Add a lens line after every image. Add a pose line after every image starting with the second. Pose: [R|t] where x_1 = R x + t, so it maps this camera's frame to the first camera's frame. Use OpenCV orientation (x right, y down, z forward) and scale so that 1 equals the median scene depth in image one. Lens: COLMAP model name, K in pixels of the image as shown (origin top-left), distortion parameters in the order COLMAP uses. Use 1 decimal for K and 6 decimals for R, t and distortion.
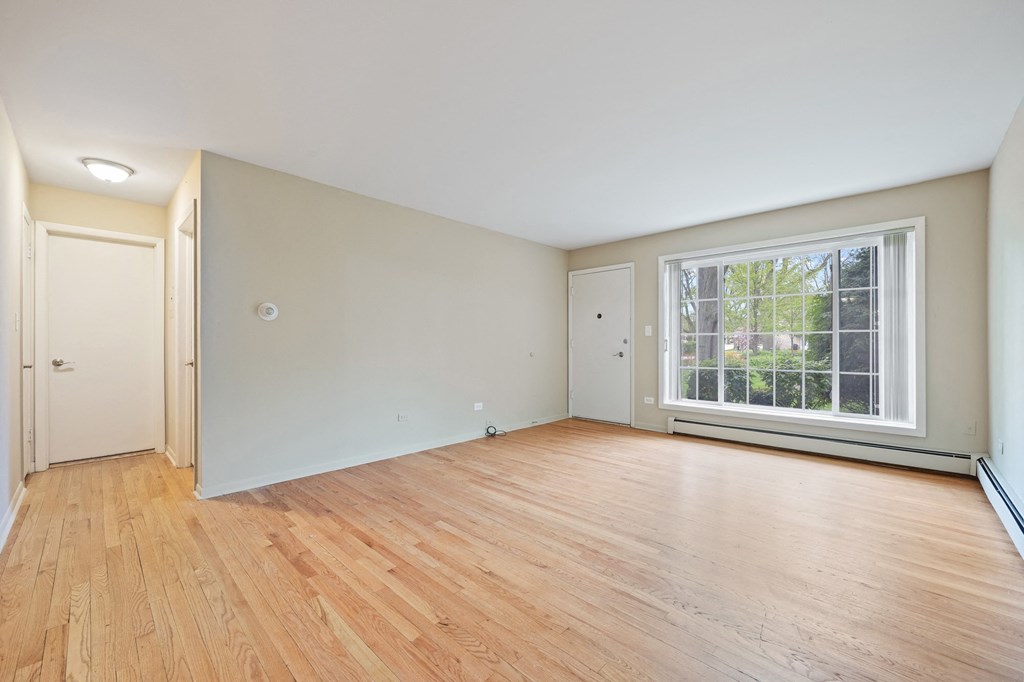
lens RADIAL K [[409.8, 0, 518.1], [0, 409.8, 344.7], [0, 0, 1]] dist [0.000160, 0.000637]
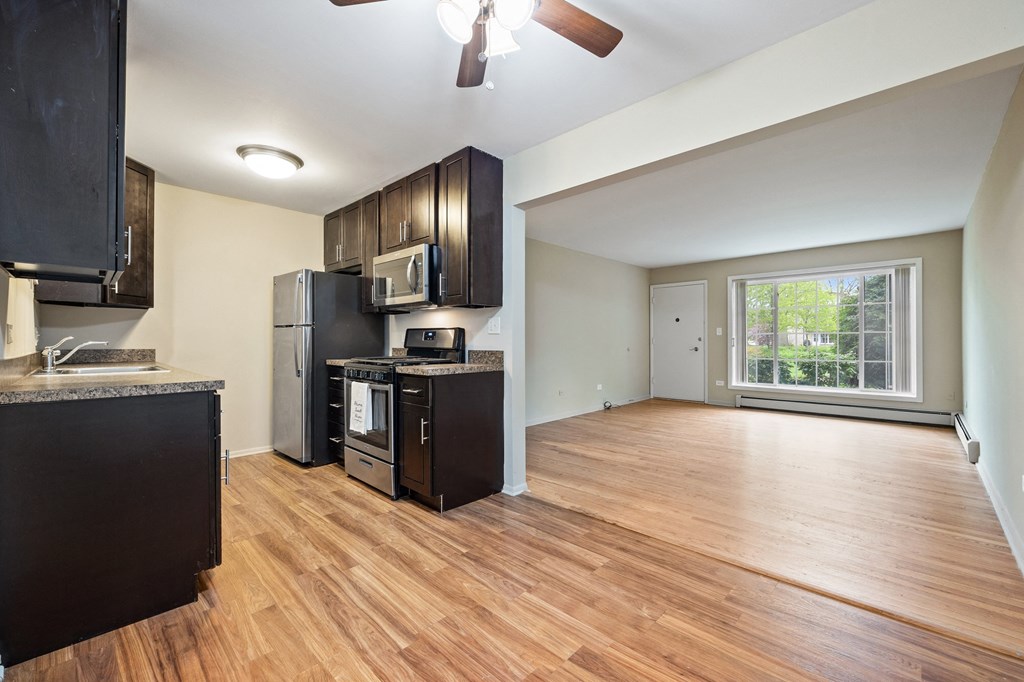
lens RADIAL K [[424.8, 0, 512.0], [0, 424.8, 341.0], [0, 0, 1]] dist [-0.001482, -0.000605]
pose [[0.999964, -0.002243, -0.008157, -0.373798], [0.002243, 0.999997, -0.000020, -0.004502], [0.008157, 0.000001, 0.999967, -0.423344]]
